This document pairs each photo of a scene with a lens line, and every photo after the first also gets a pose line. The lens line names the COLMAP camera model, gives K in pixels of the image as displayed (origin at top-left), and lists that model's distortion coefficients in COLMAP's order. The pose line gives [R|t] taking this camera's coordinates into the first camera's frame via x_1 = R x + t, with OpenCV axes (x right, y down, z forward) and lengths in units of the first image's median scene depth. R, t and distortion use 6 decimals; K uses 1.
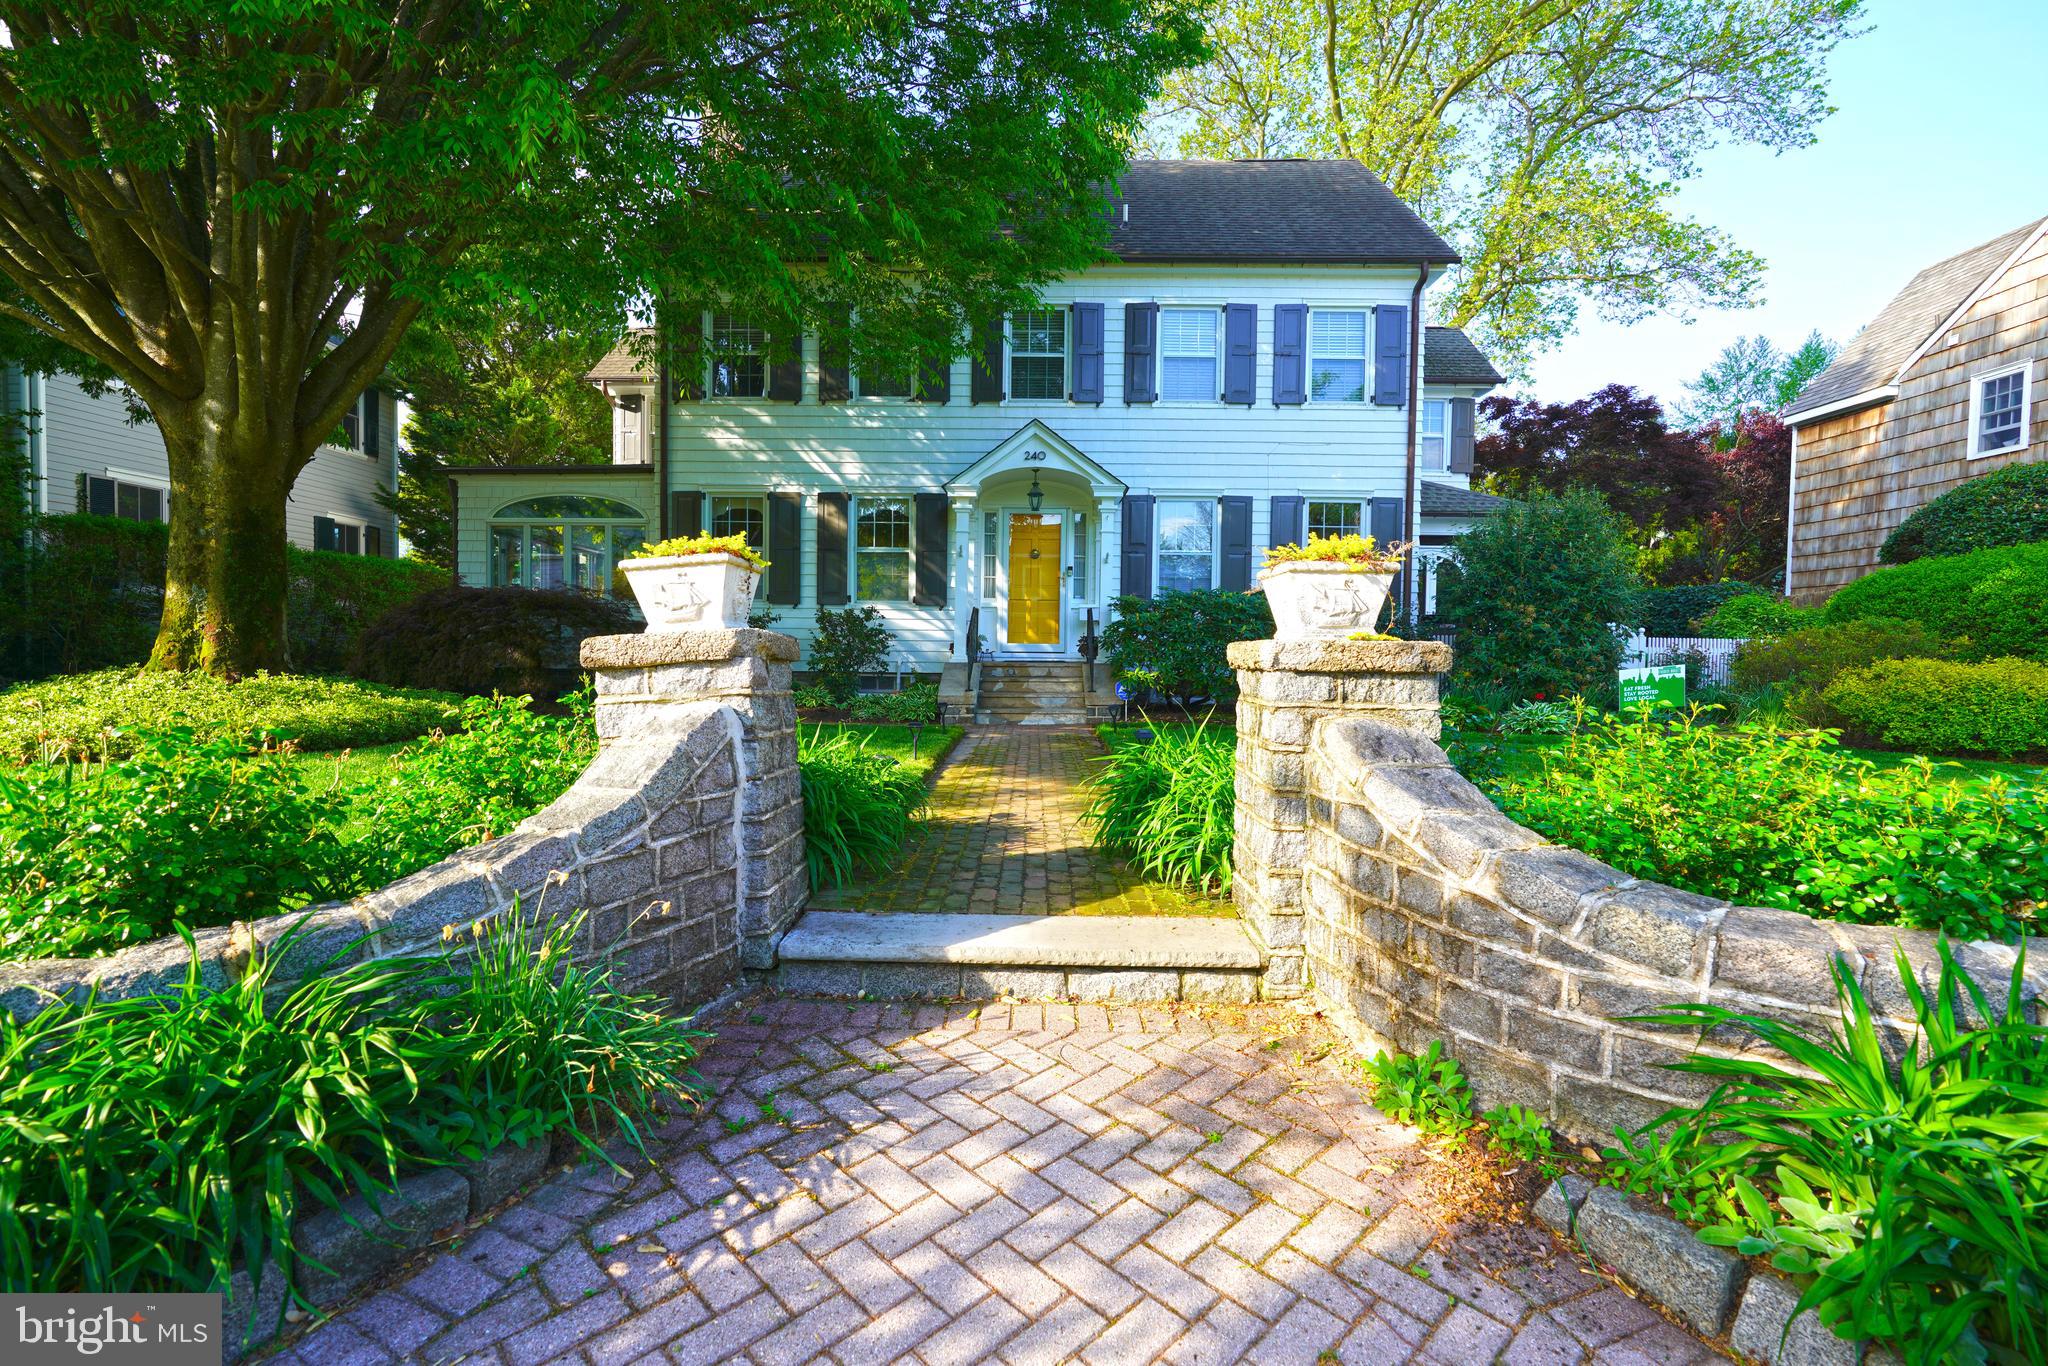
lens RADIAL K [[918.4, 0, 1024.0], [0, 918.4, 683.0], [0, 0, 1]] dist [-0.006720, 0.000340]
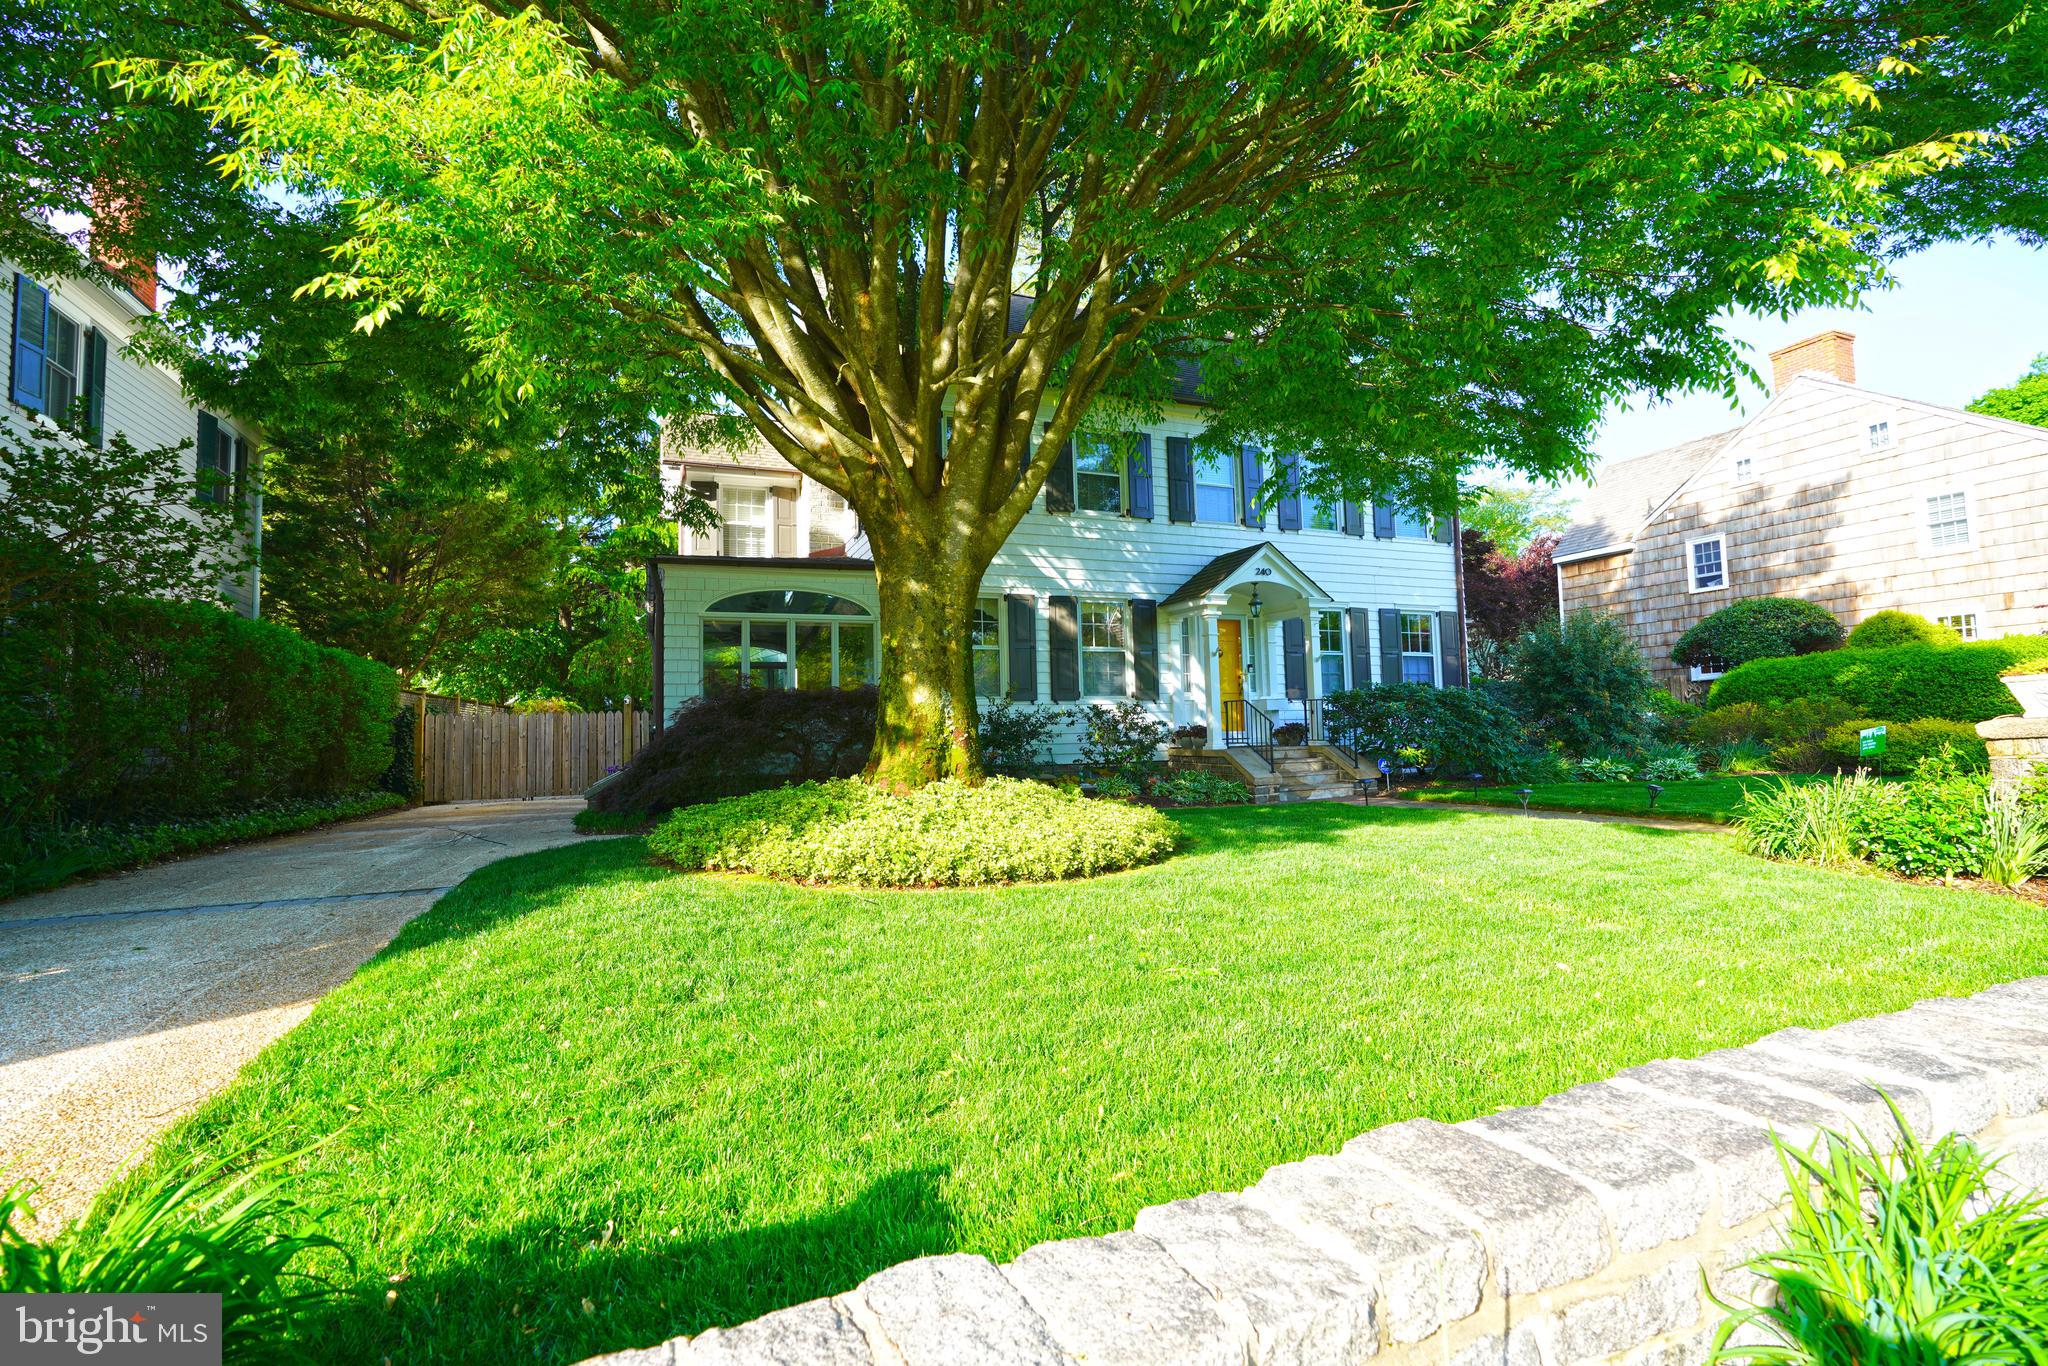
lens RADIAL K [[932.4, 0, 1024.0], [0, 932.4, 683.0], [0, 0, 1]] dist [-0.021818, 0.000024]
pose [[0.918282, -0.010904, 0.395777, -0.680633], [0.051167, 0.994506, -0.091318, -0.010700], [-0.392607, 0.104107, 0.913795, 0.038989]]
